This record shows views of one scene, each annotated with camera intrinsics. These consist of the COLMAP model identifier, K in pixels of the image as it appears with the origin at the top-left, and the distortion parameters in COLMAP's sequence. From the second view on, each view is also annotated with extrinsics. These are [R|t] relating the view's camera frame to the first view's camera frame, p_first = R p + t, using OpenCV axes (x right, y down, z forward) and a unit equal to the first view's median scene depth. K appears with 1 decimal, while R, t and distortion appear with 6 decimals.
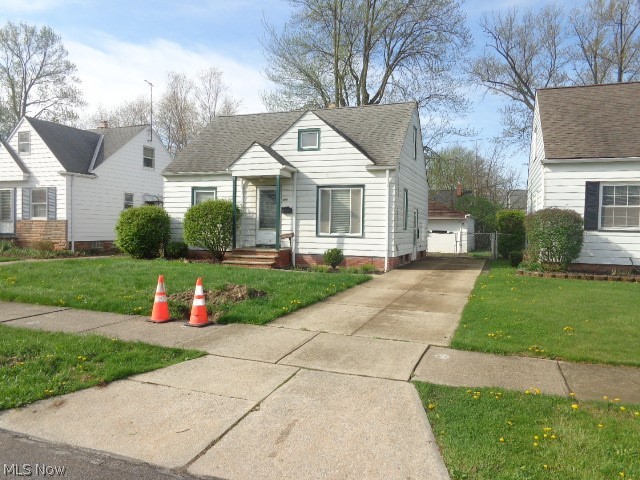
lens RADIAL K [[481.3, 0, 320.0], [0, 481.3, 240.0], [0, 0, 1]] dist [-0.000969, -0.002228]
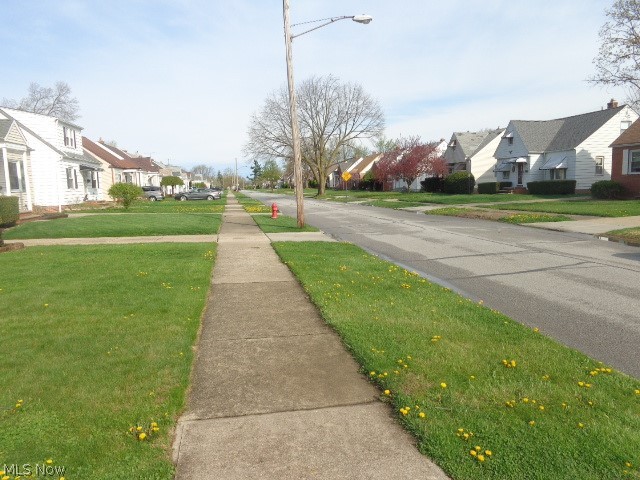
lens RADIAL K [[481.3, 0, 320.0], [0, 481.3, 240.0], [0, 0, 1]] dist [-0.000969, -0.002228]
pose [[-0.525737, -0.108003, 0.843763, -0.308164], [0.021912, 0.989858, 0.140357, -0.214396], [-0.850365, 0.092279, -0.518038, 7.255796]]
